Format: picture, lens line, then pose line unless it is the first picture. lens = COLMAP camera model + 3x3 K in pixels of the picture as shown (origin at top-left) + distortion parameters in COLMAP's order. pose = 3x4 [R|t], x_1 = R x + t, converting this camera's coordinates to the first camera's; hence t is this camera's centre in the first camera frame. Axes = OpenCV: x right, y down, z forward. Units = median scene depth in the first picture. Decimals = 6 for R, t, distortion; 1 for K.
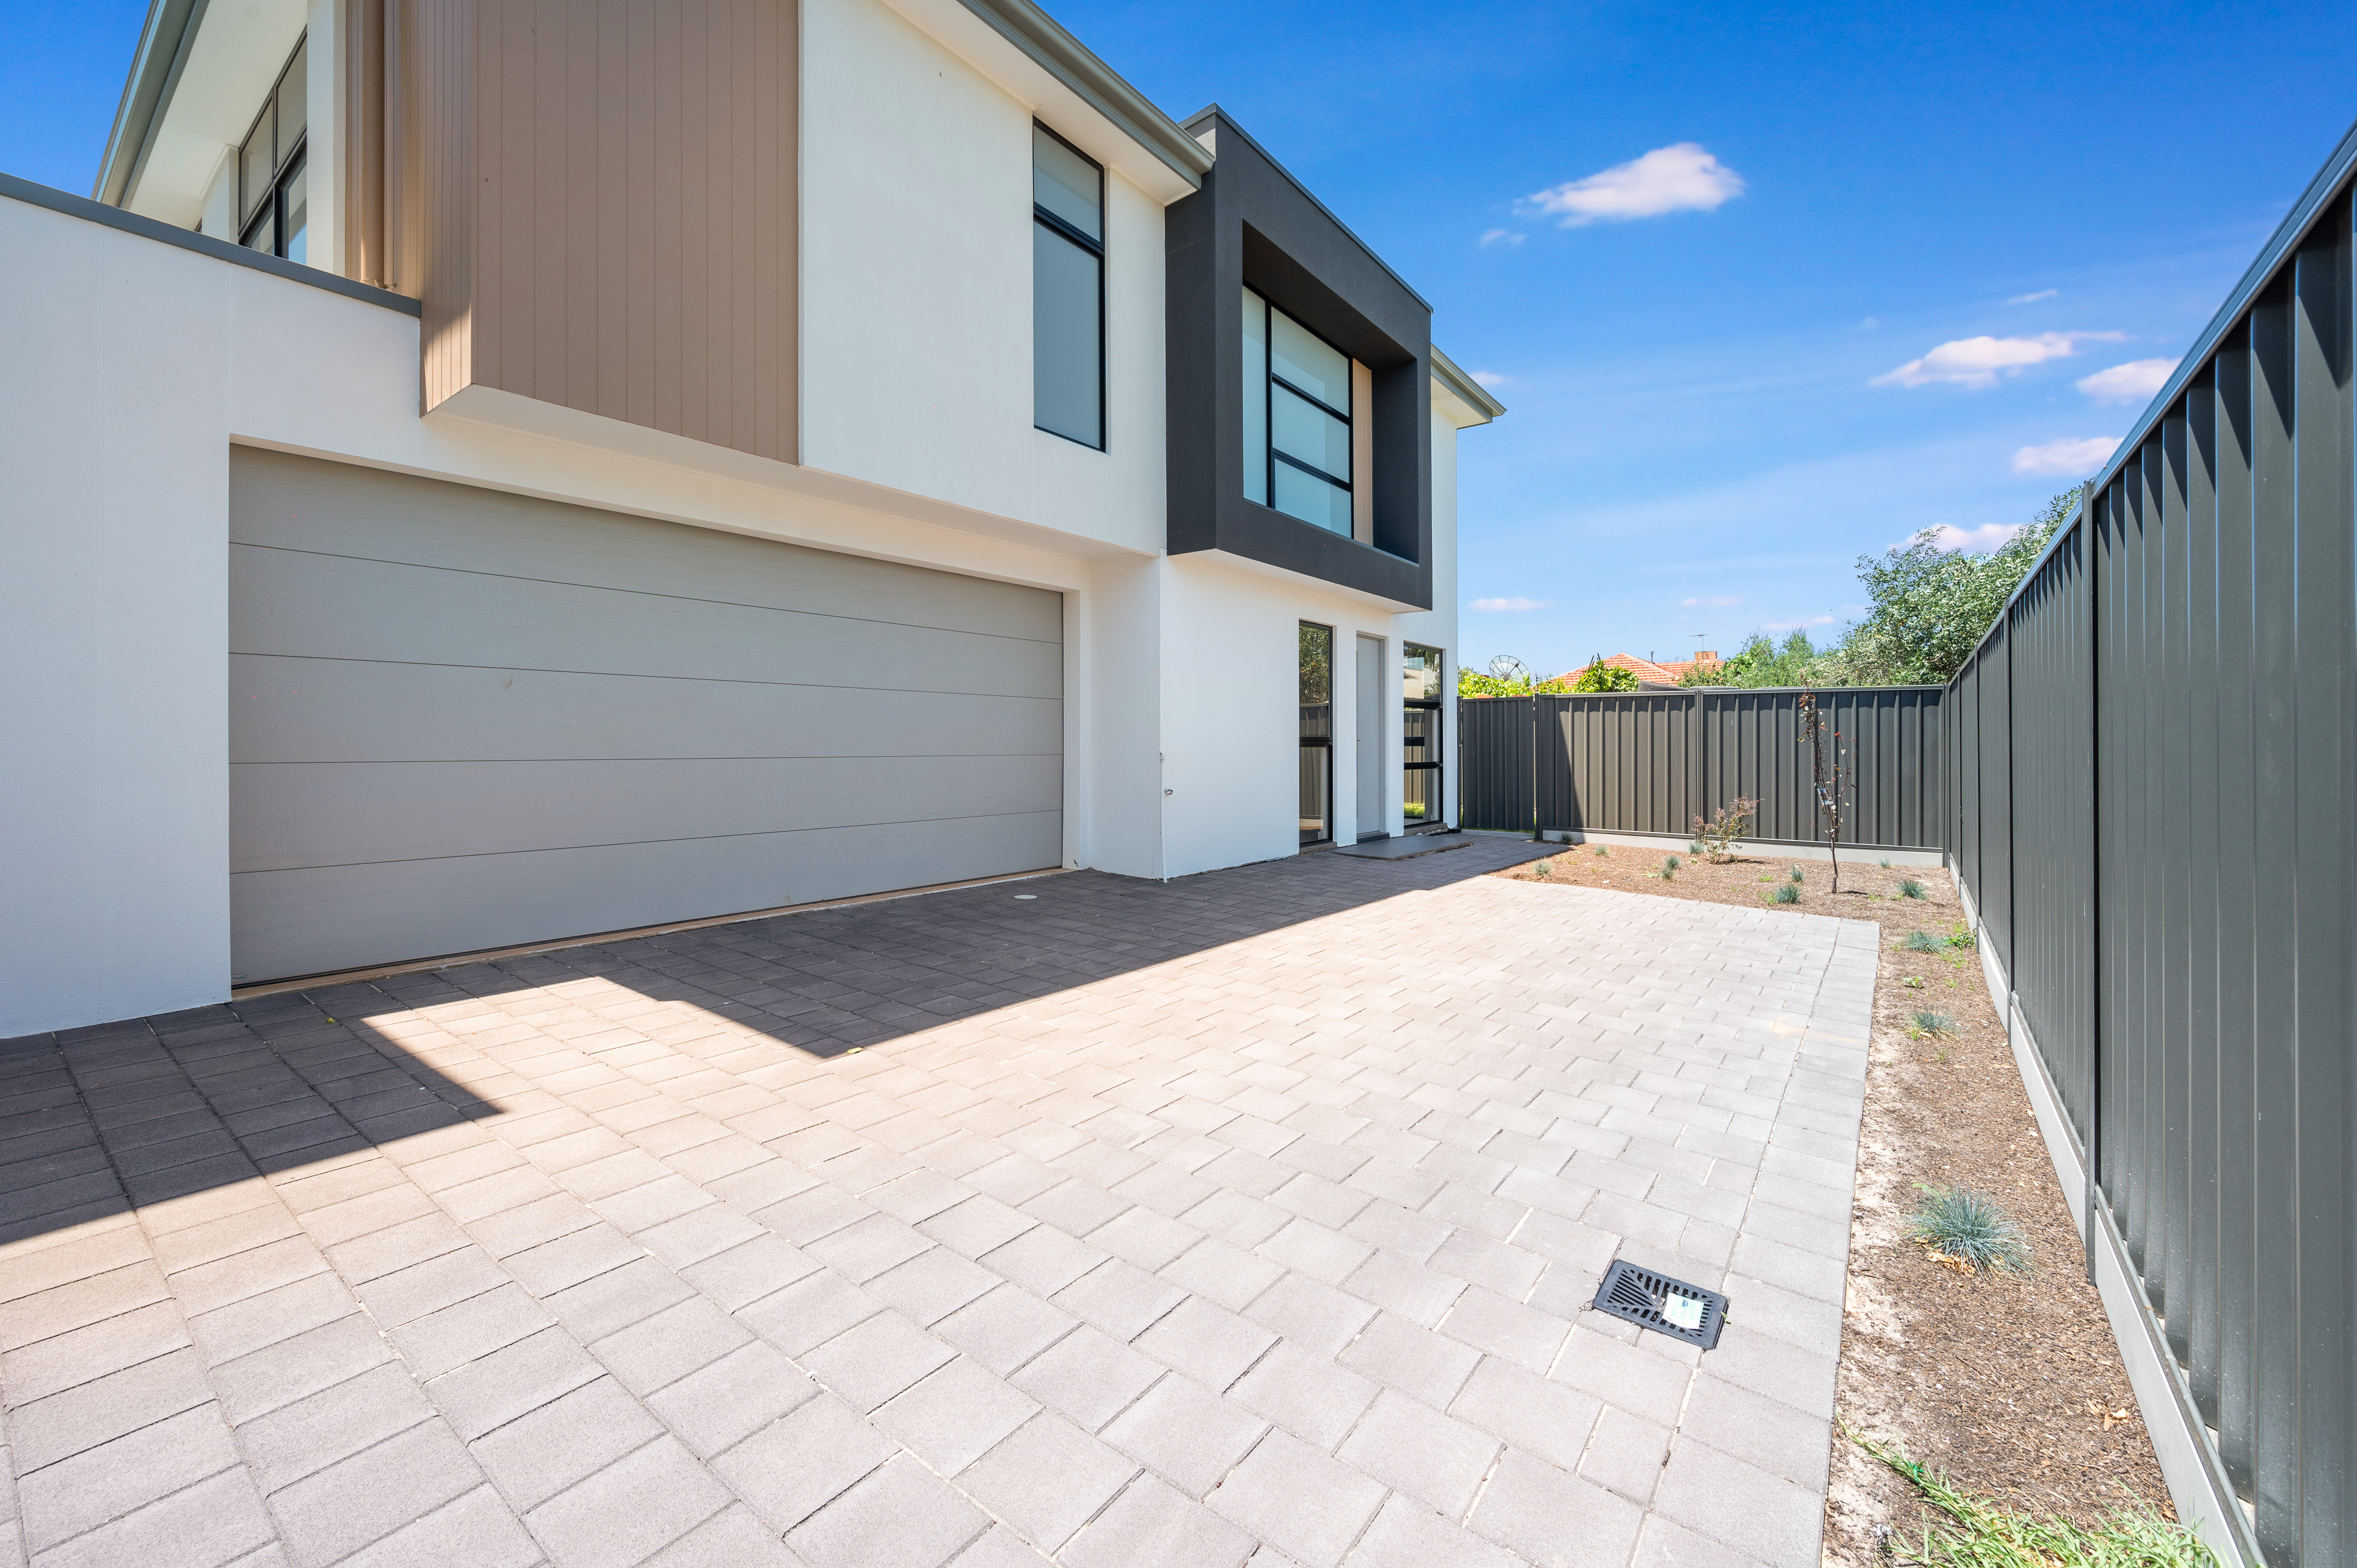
lens RADIAL K [[932.2, 0, 1178.5], [0, 932.2, 784.0], [0, 0, 1]] dist [-0.001198, -0.000040]
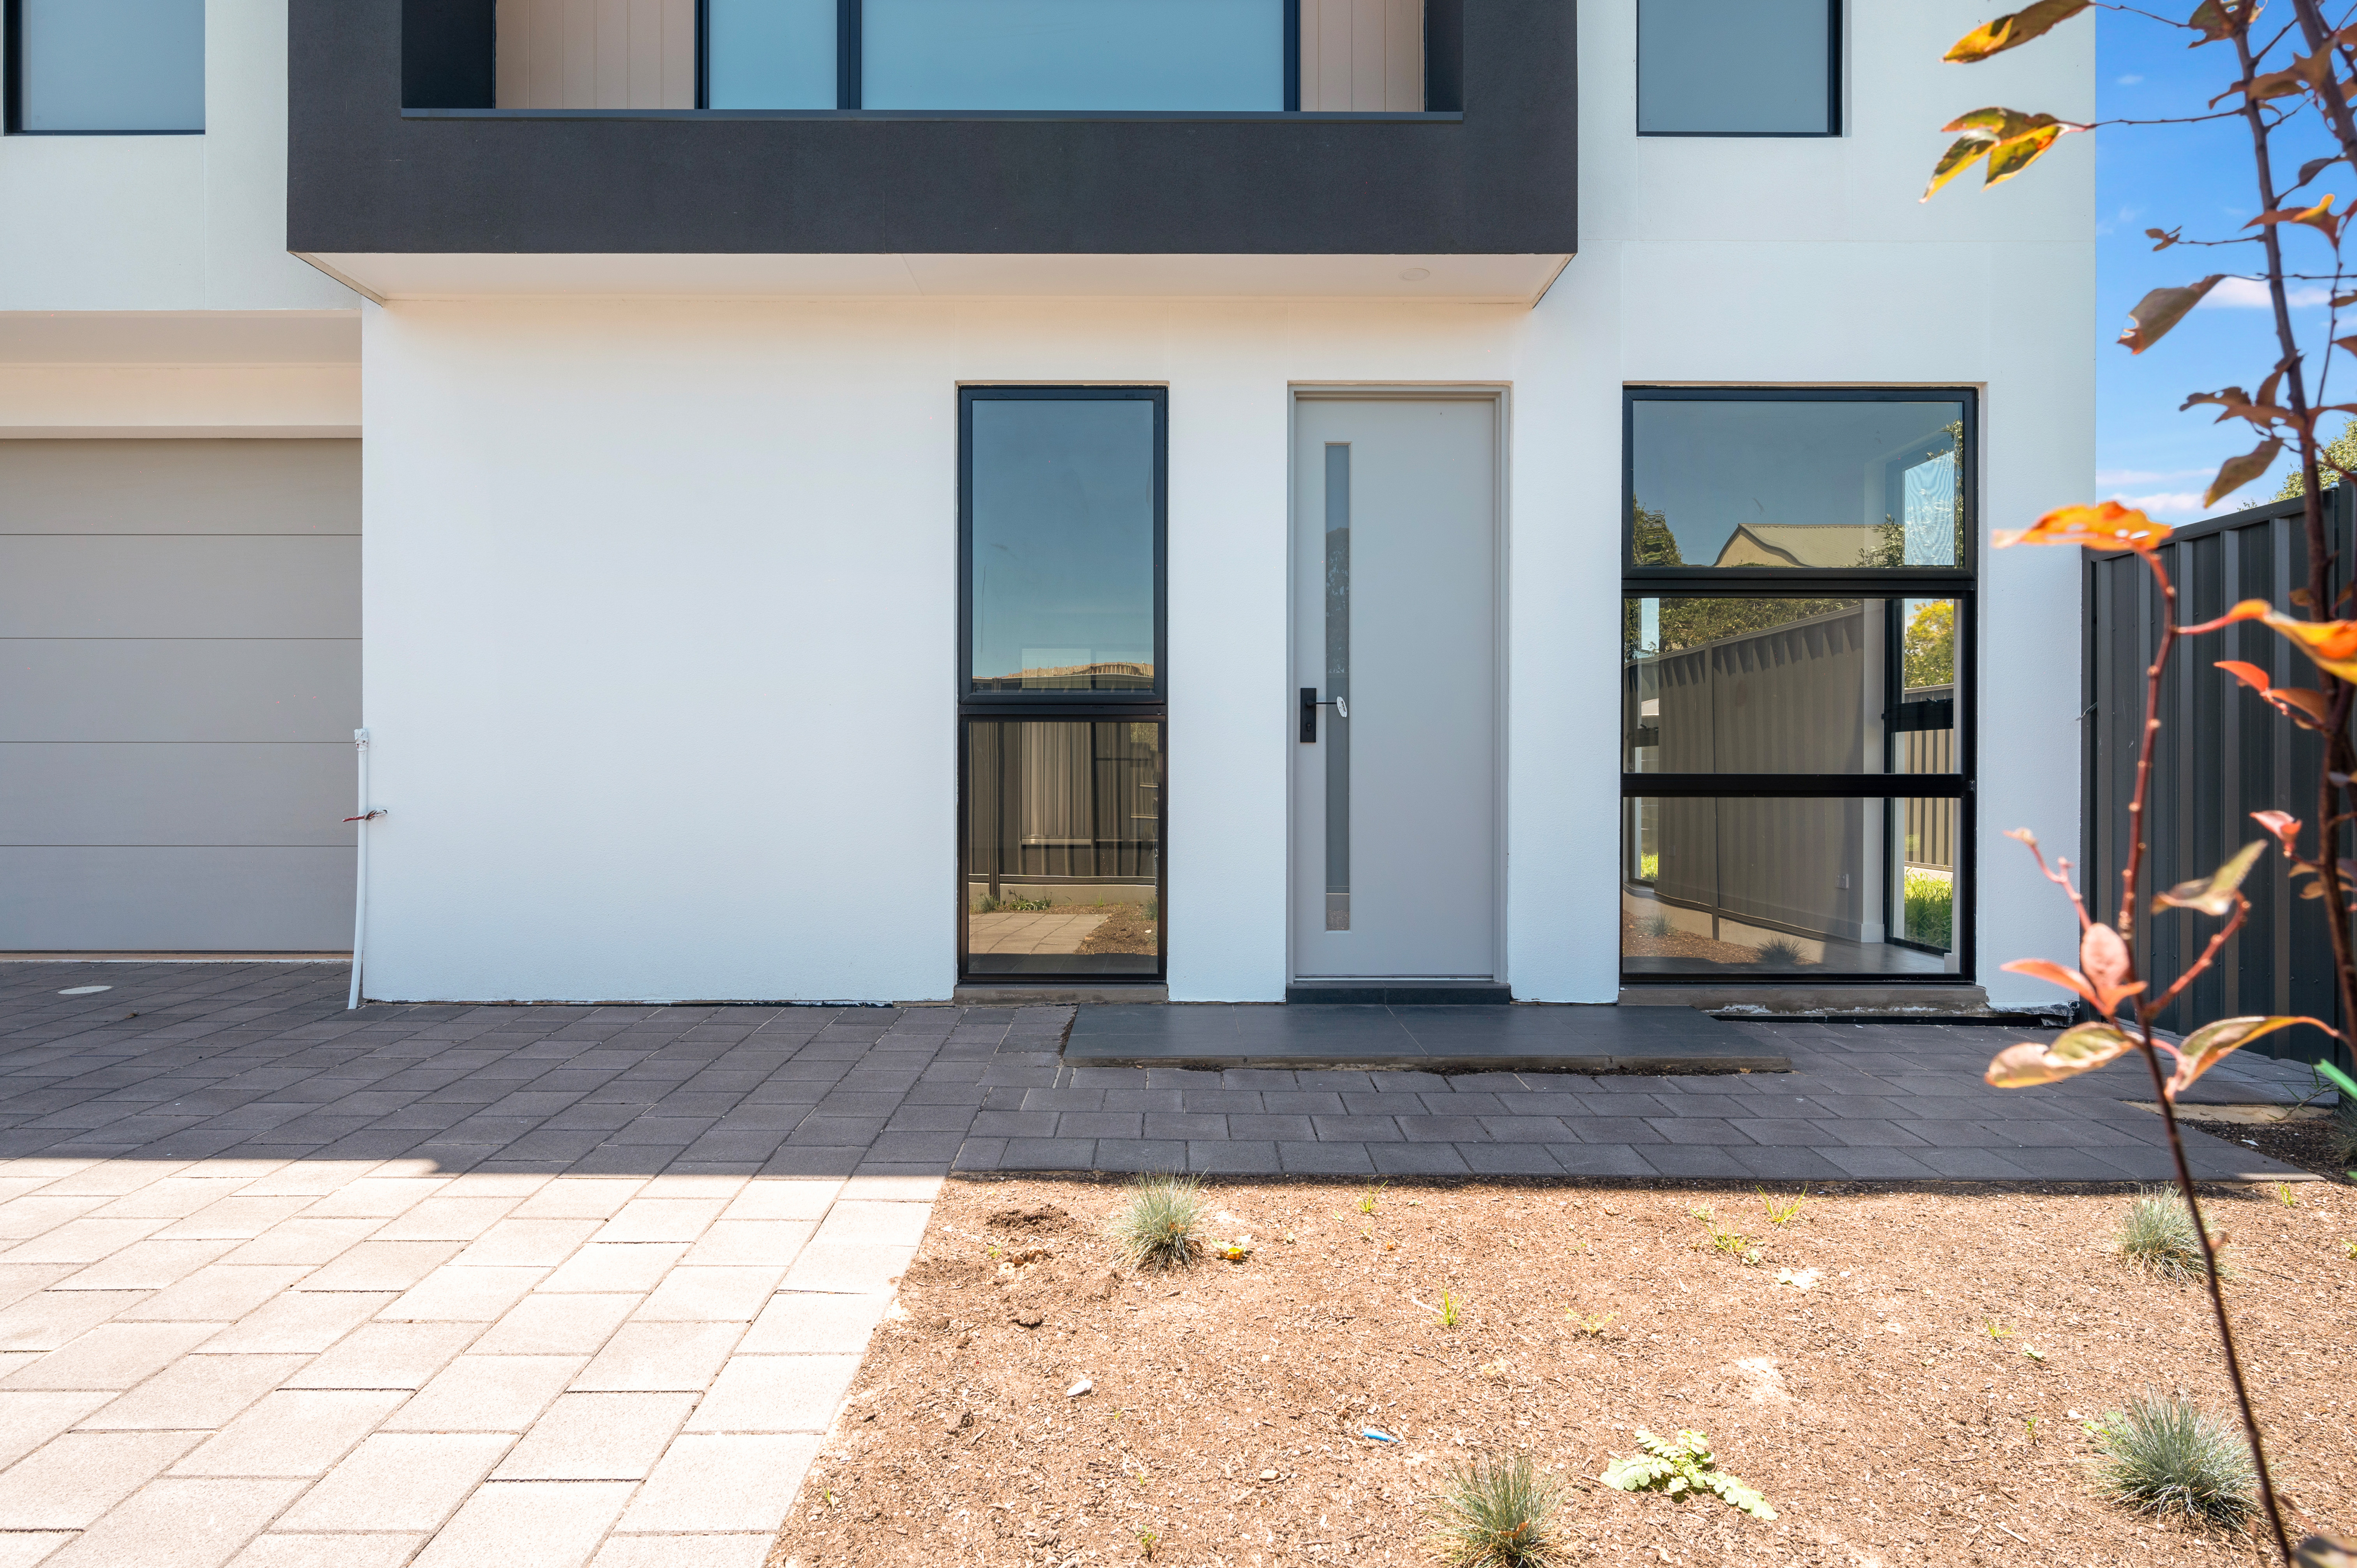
lens RADIAL K [[1316.6, 0, 1178.5], [0, 1316.6, 784.0], [0, 0, 1]] dist [-0.000028, -0.000257]
pose [[0.604990, 0.011751, -0.796146, 0.572562], [-0.029187, 0.999546, -0.007426, -0.010875], [0.795698, 0.027729, 0.605059, 0.710860]]
